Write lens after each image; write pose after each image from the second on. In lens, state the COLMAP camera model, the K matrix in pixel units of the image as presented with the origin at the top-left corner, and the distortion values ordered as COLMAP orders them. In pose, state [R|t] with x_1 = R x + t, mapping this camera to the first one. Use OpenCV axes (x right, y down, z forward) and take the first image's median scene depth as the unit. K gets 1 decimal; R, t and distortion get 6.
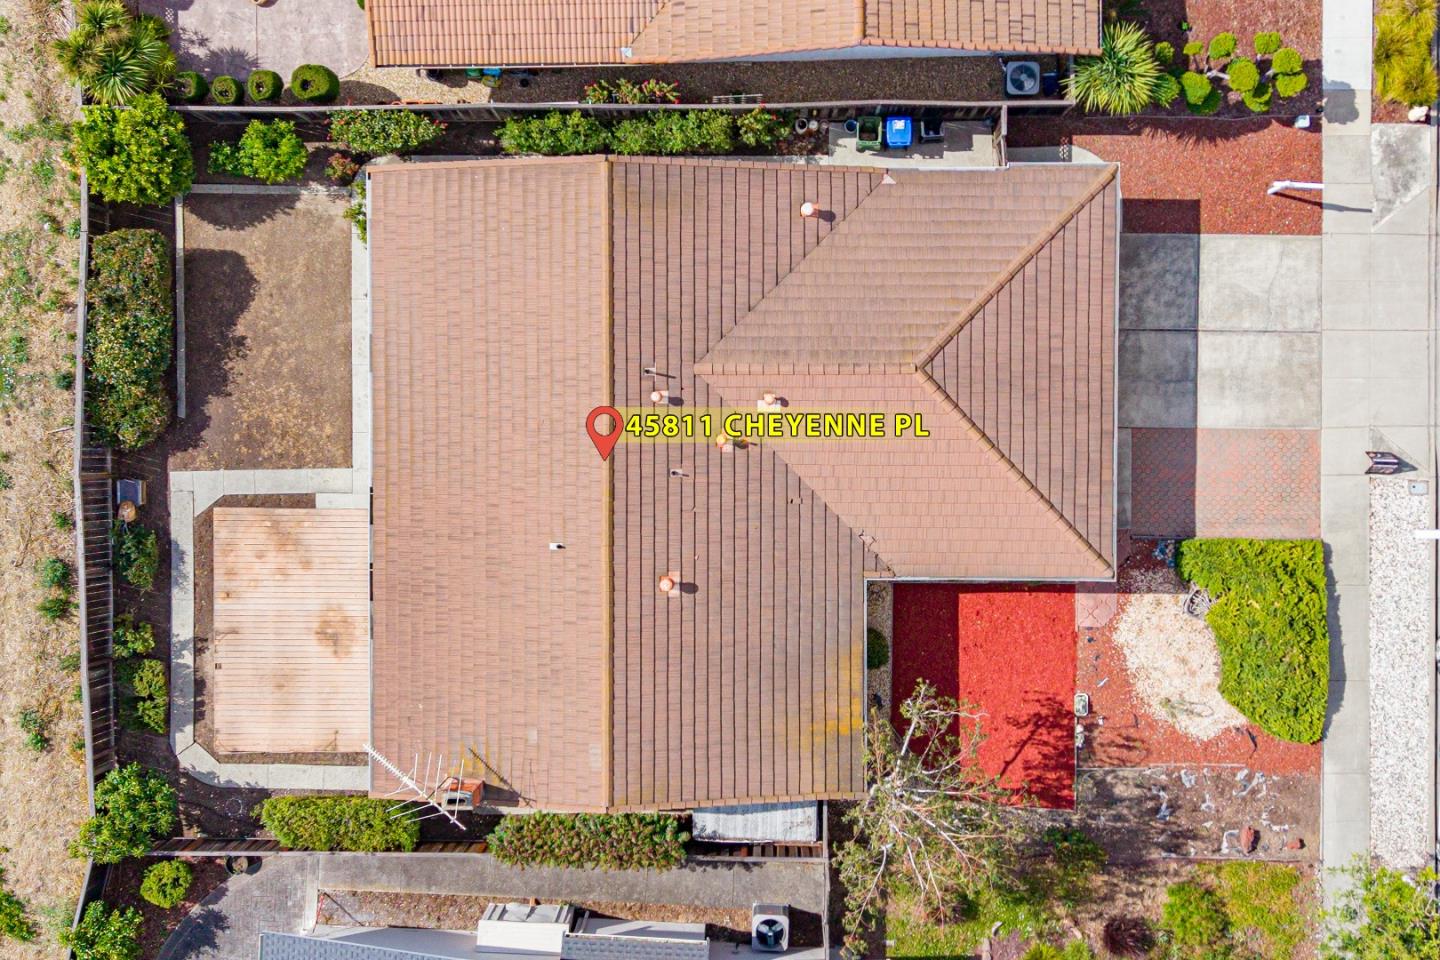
lens RADIAL K [[2028.3, 0, 720.8], [0, 2028.3, 480.6], [0, 0, 1]] dist [0.055794, 0.000000]
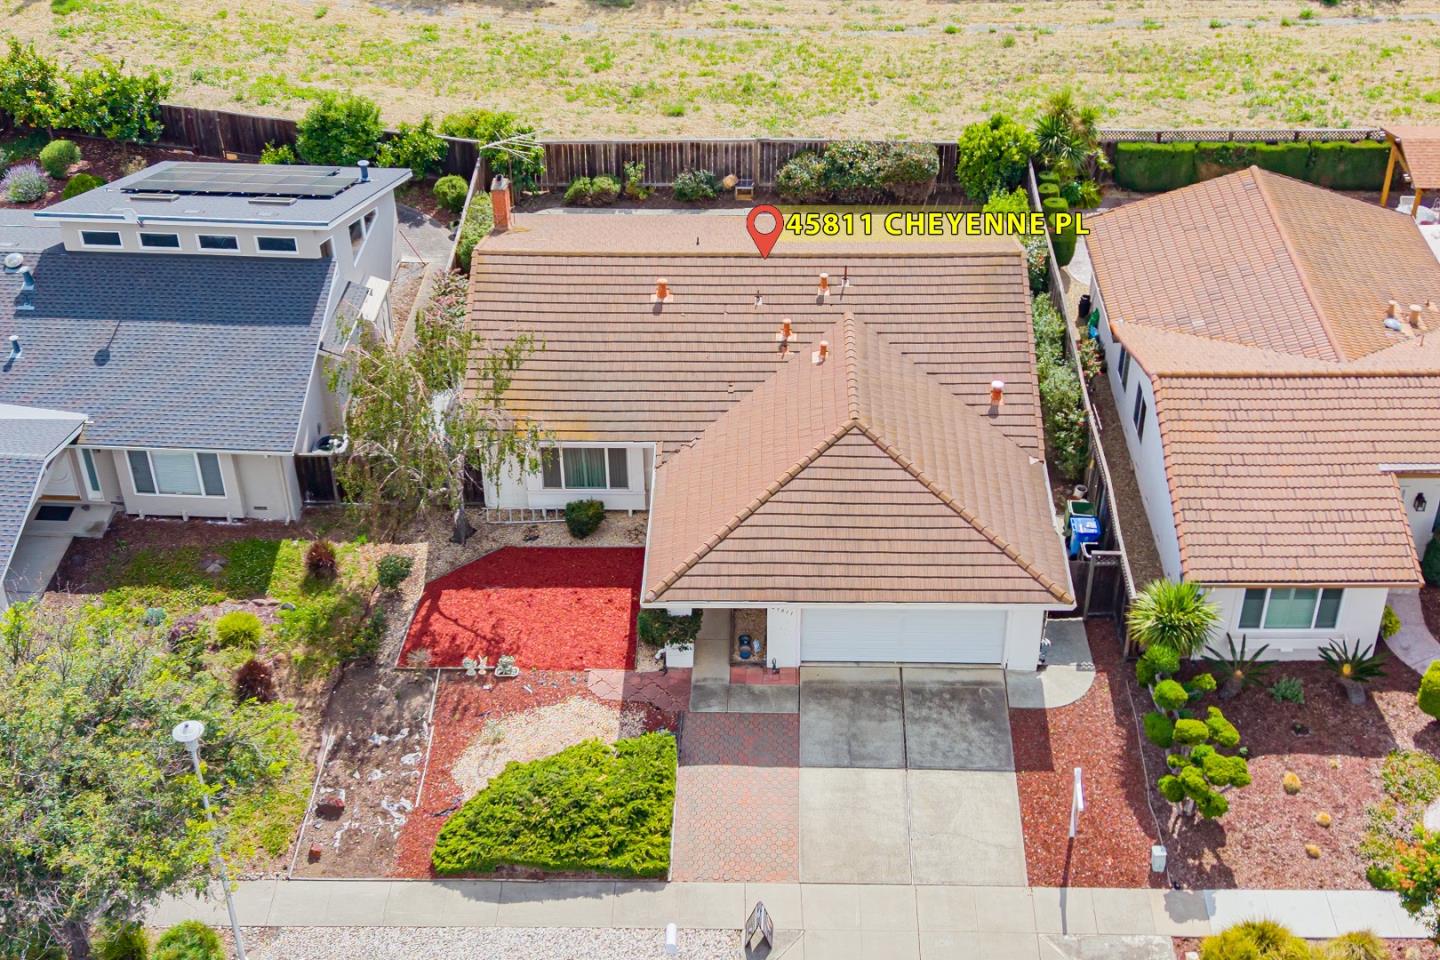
lens RADIAL K [[1908.3, 0, 726.2], [0, 1908.3, 489.4], [0, 0, 1]] dist [0.077444, 0.000000]
pose [[-0.021860, 0.606991, -0.794408, 0.832828], [-0.999710, -0.021304, 0.011231, -0.000319], [-0.010107, 0.794423, 0.607280, 0.389006]]
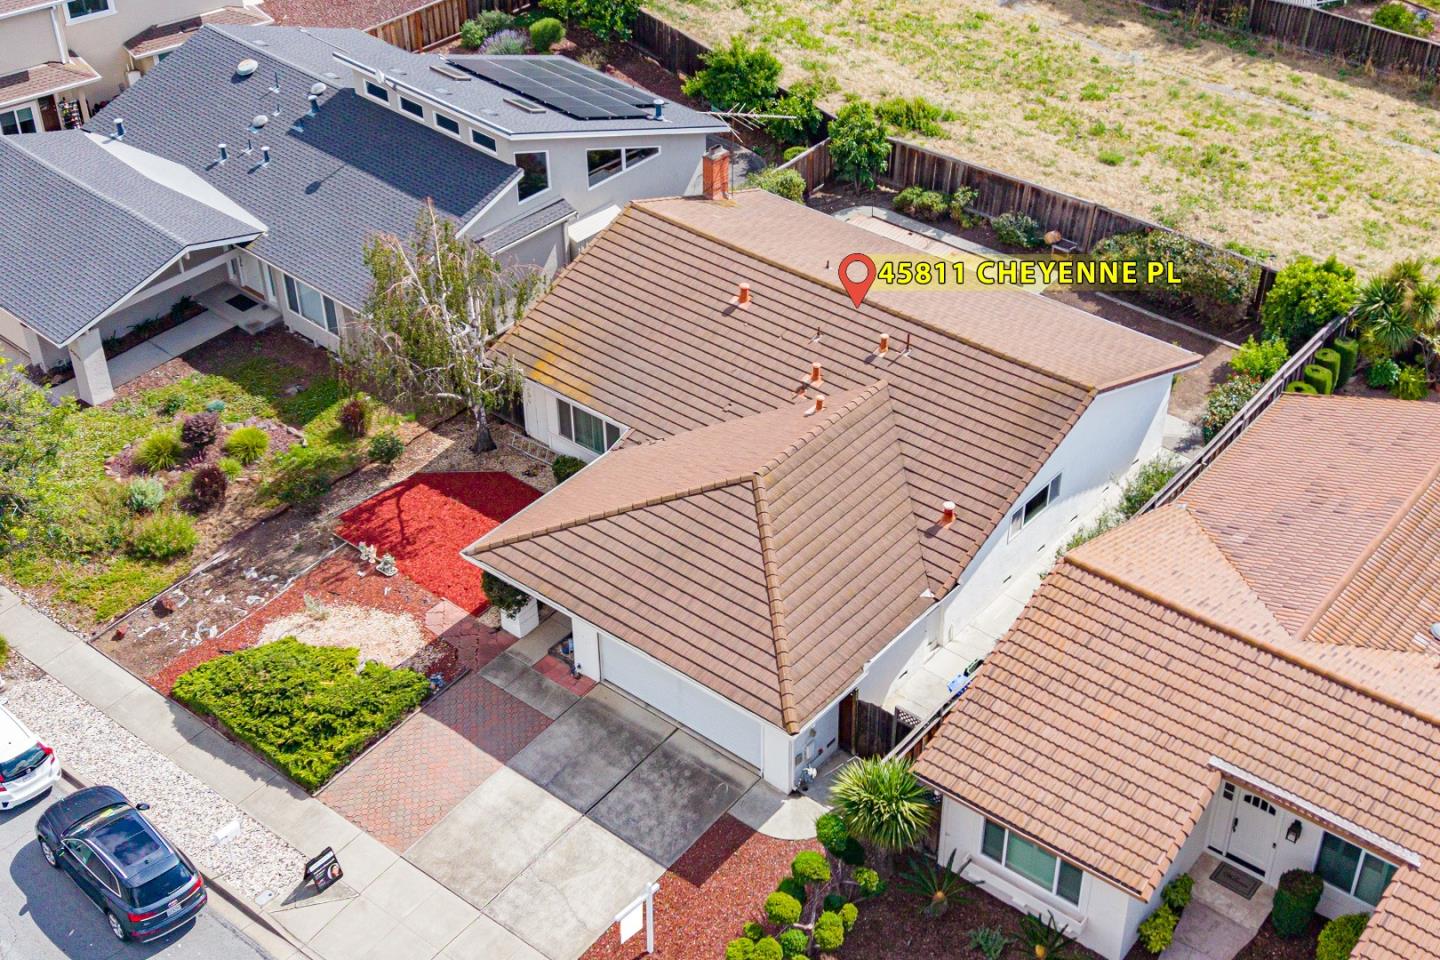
lens RADIAL K [[1908.3, 0, 730.3], [0, 1908.3, 472.5], [0, 0, 1]] dist [0.077444, 0.000000]
pose [[-0.630529, 0.476914, -0.612361, 0.626079], [-0.776161, -0.390068, 0.495399, -0.470426], [-0.002600, 0.787655, 0.616111, 0.380032]]
